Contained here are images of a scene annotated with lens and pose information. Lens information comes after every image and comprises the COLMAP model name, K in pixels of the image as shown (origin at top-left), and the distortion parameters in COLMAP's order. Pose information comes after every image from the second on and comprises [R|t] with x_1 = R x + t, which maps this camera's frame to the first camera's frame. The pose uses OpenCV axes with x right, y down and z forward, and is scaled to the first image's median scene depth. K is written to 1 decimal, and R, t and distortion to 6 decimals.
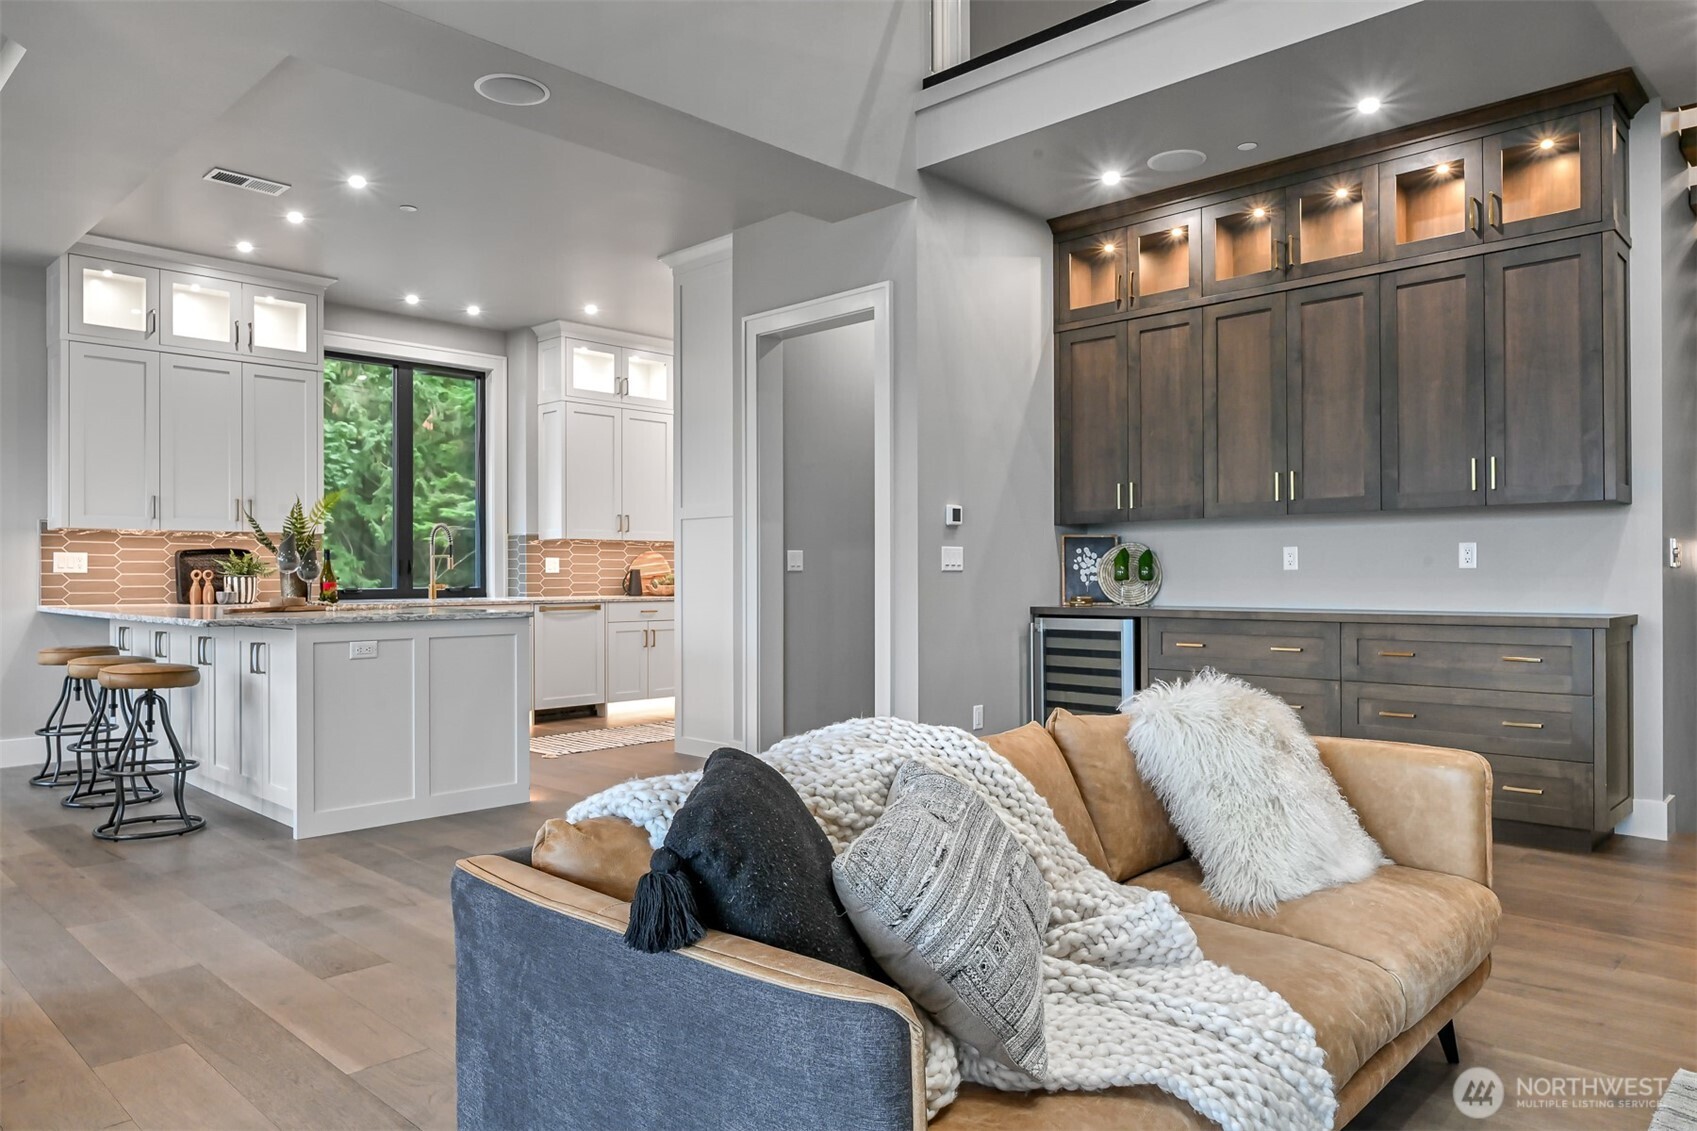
lens RADIAL K [[1117.4, 0, 860.3], [0, 1117.4, 573.2], [0, 0, 1]] dist [0.004002, 0.000679]
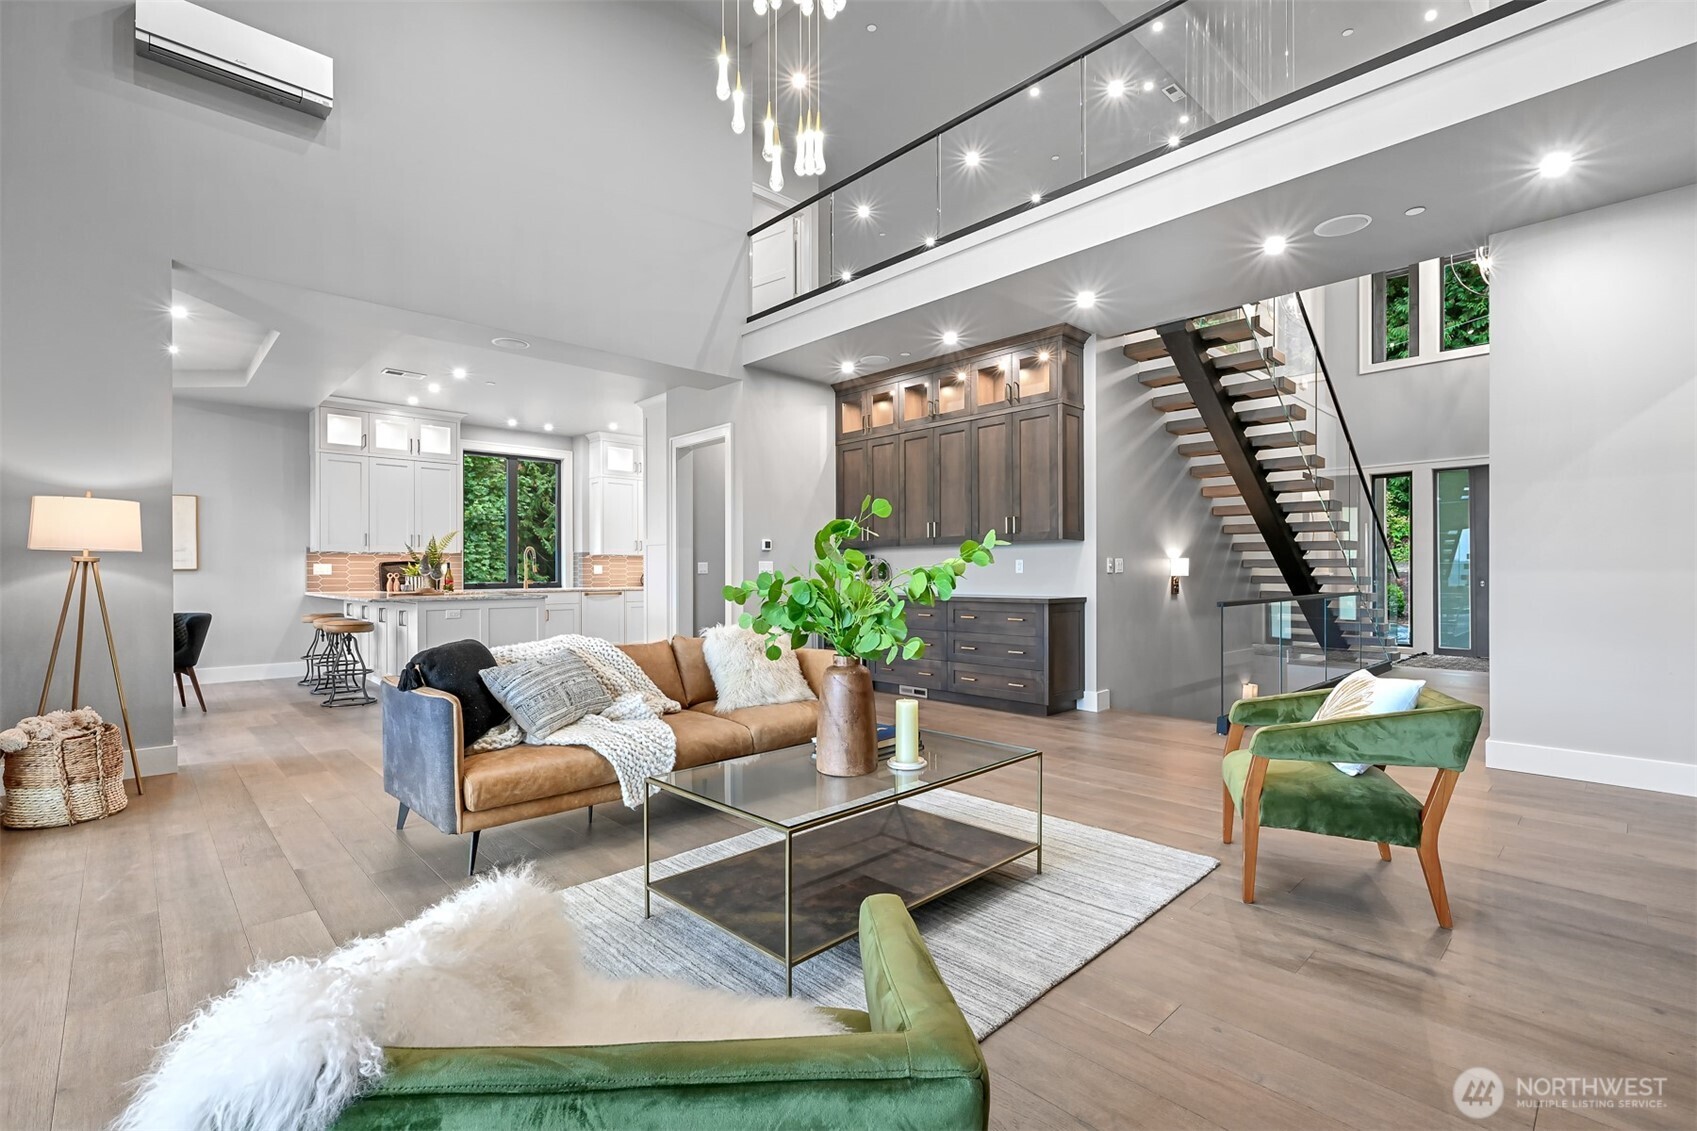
lens RADIAL K [[757.7, 0, 855.8], [0, 757.7, 571.2], [0, 0, 1]] dist [0.004898, 0.001295]
pose [[0.999187, -0.000379, -0.040312, 0.279456], [0.000408, 1.000000, 0.000712, -0.007752], [0.040312, -0.000727, 0.999187, -0.277186]]
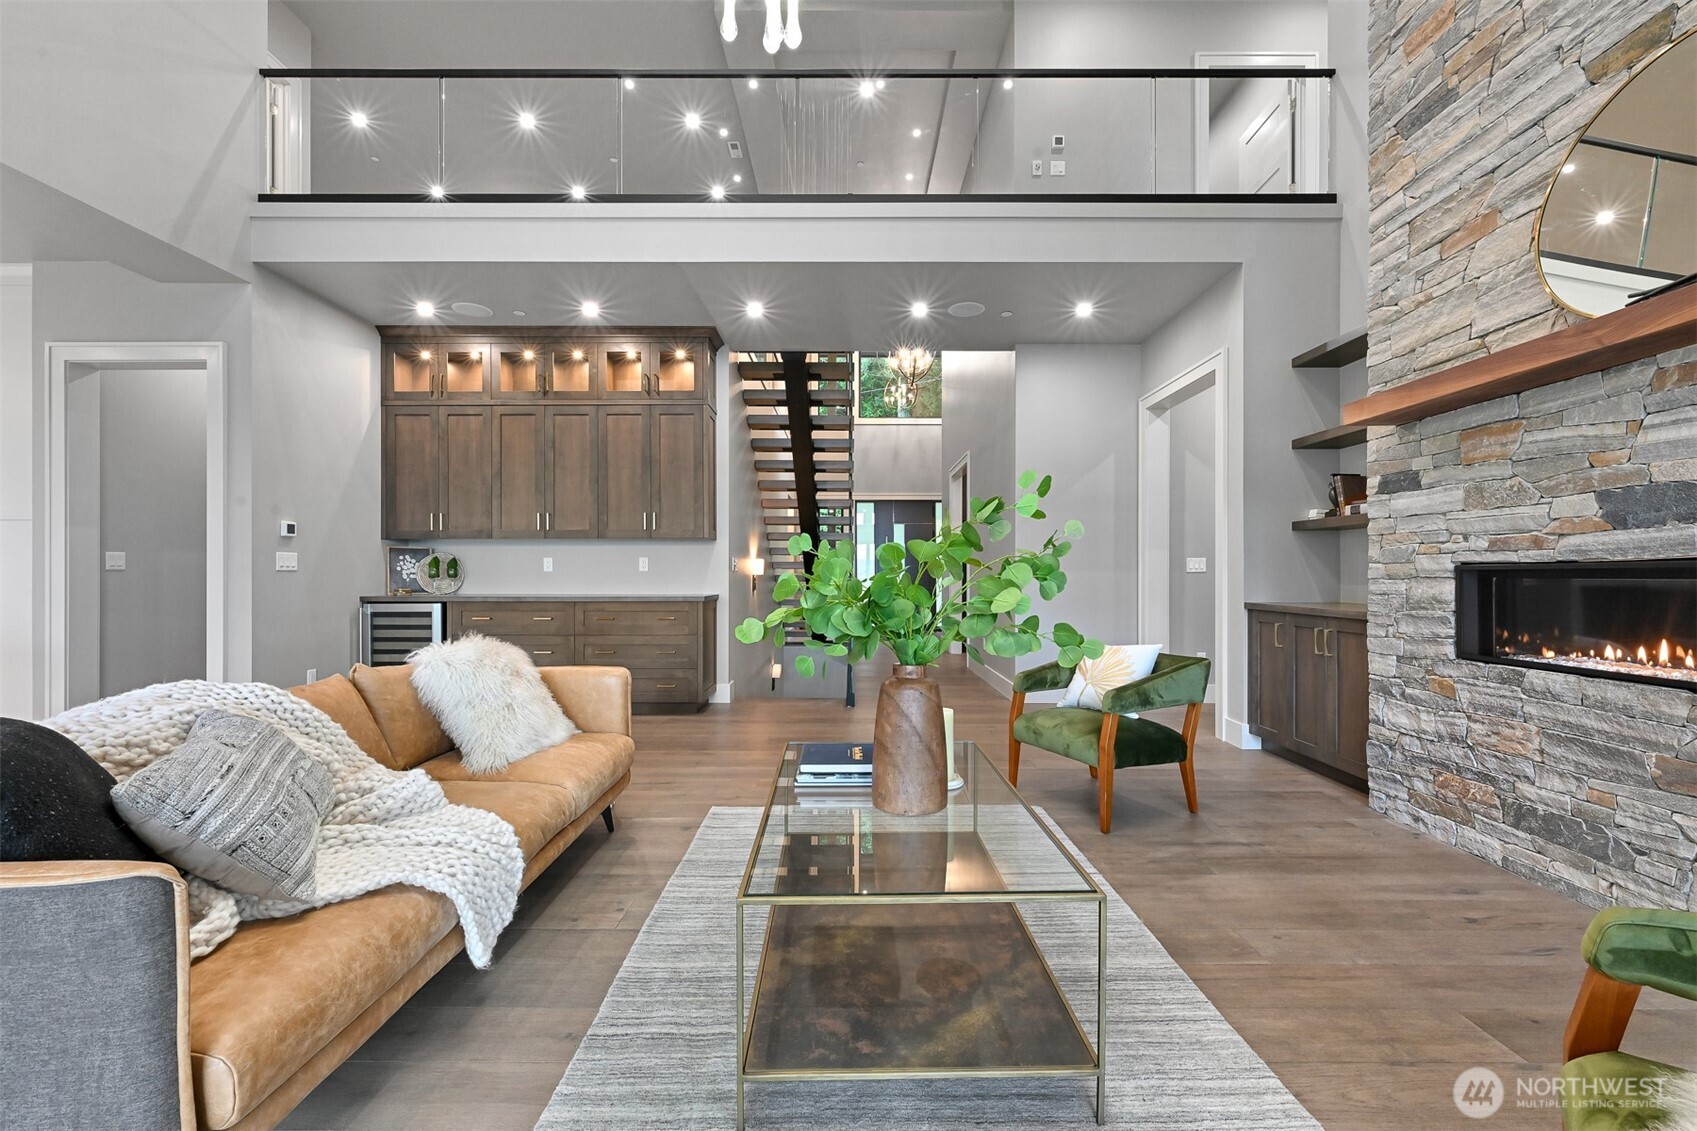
lens RADIAL K [[673.6, 0, 847.2], [0, 673.6, 574.8], [0, 0, 1]] dist [0.000527, 0.000019]
pose [[0.725826, 0.003043, 0.687872, 0.014251], [-0.004683, 0.999989, 0.000517, -0.000479], [-0.687862, -0.003597, 0.725832, -0.044806]]
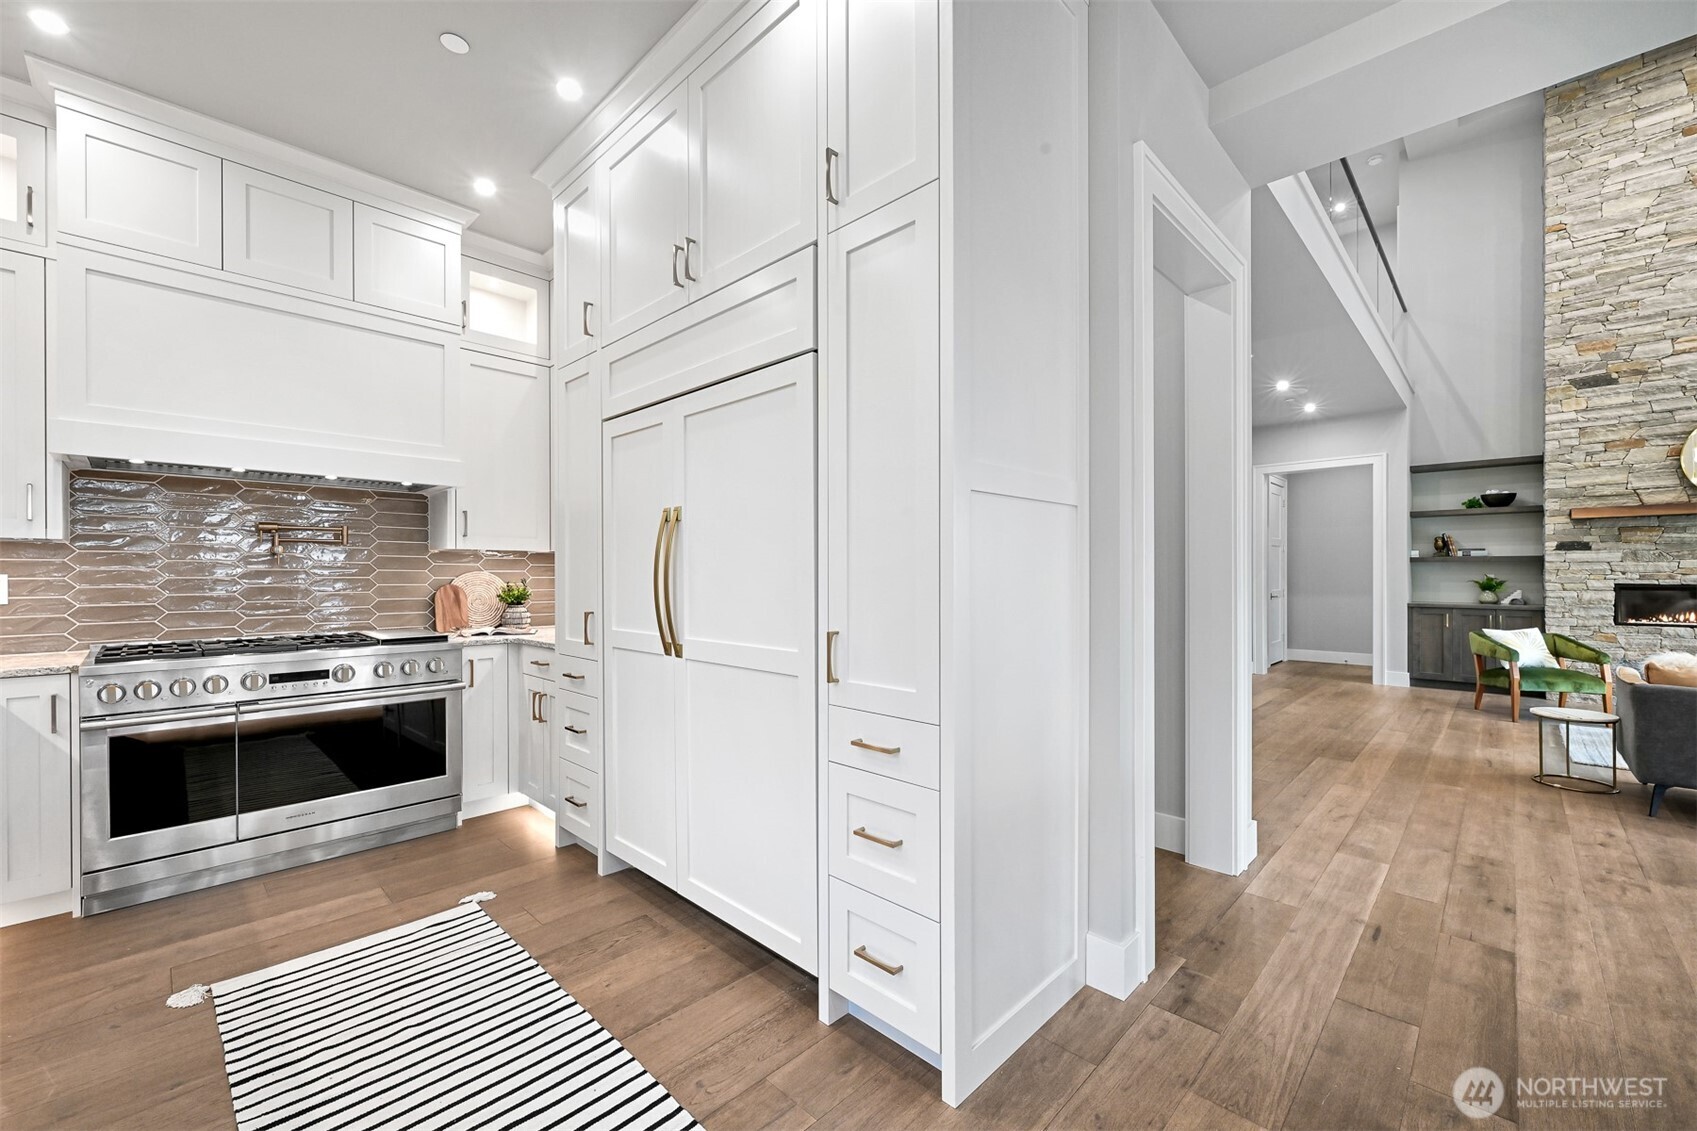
lens RADIAL K [[673.6, 0, 869.4], [0, 673.6, 577.1], [0, 0, 1]] dist [0.000527, 0.000019]
pose [[0.008873, -0.000774, 0.999960, -0.468834], [-0.001018, 0.999999, 0.000783, -0.021664], [-0.999960, -0.001024, 0.008872, 1.236946]]
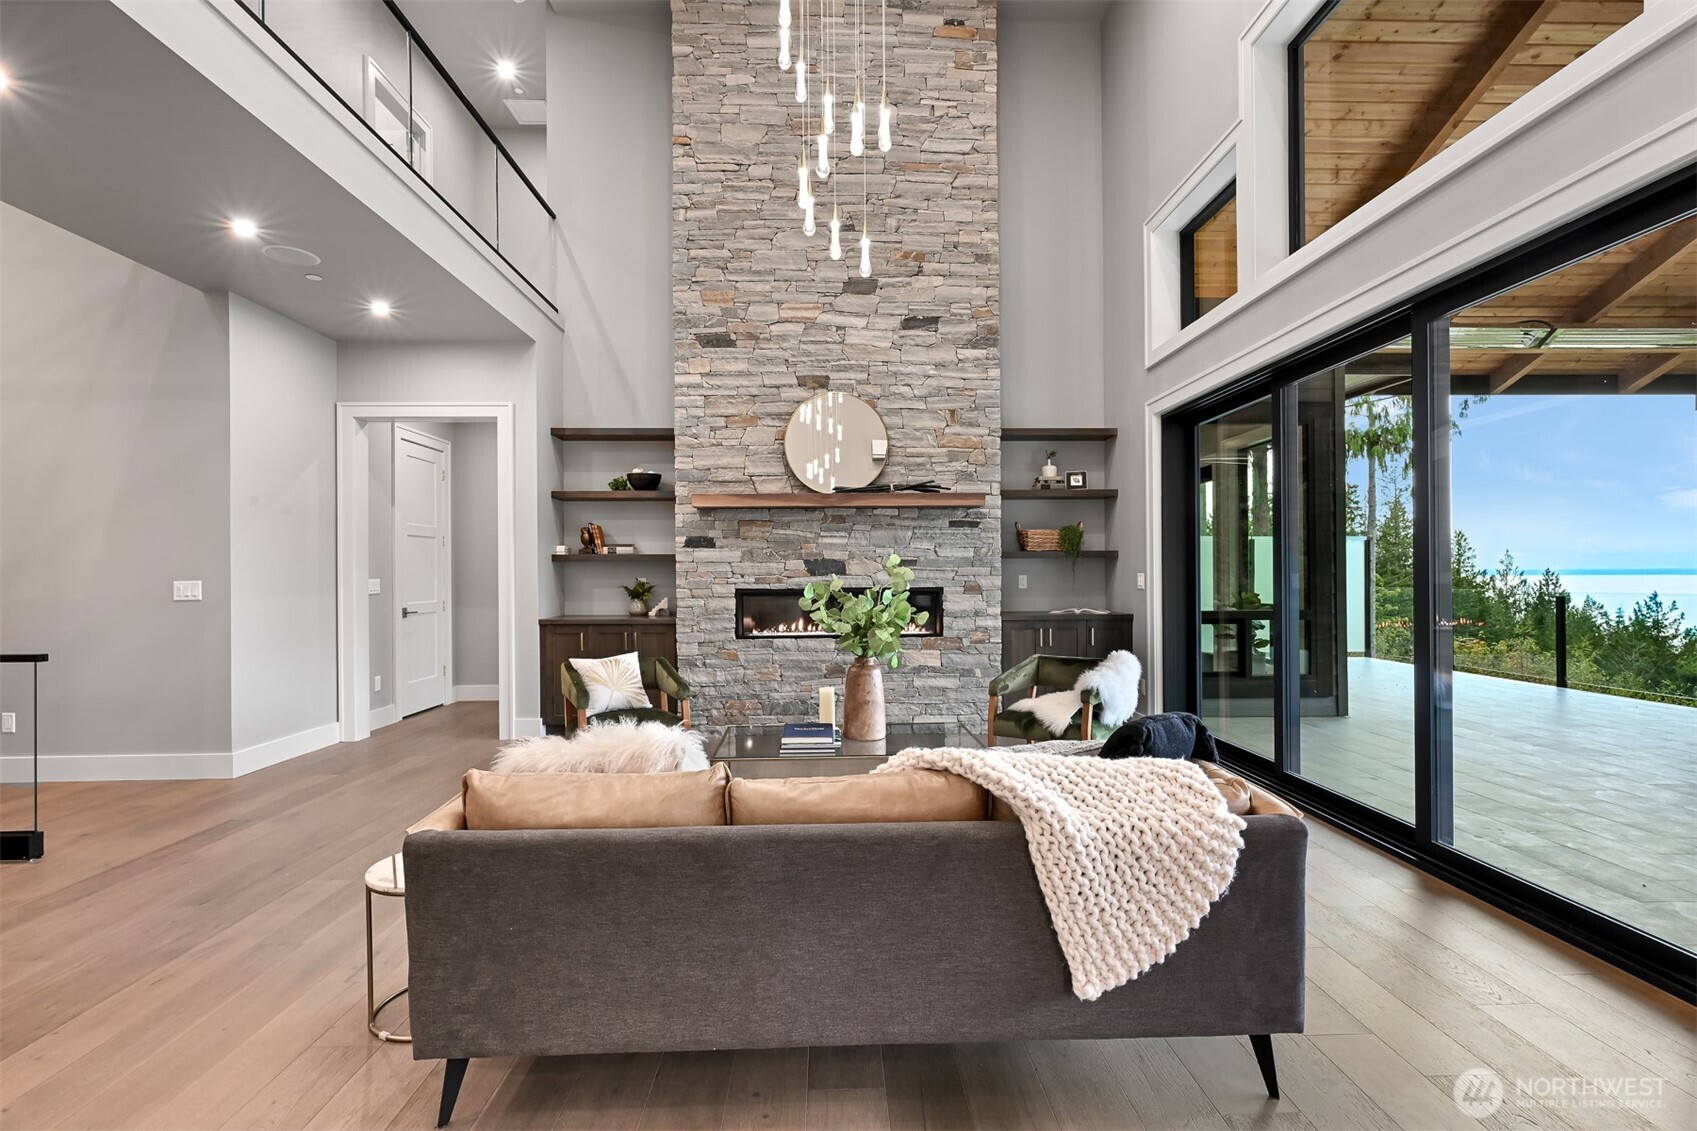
lens RADIAL K [[757.7, 0, 846.3], [0, 757.7, 571.0], [0, 0, 1]] dist [0.004898, 0.001295]
pose [[-0.703655, 0.010955, 0.710457, -0.181711], [0.007662, 0.999940, -0.007830, -0.026212], [-0.710500, -0.000066, -0.703697, 0.629923]]
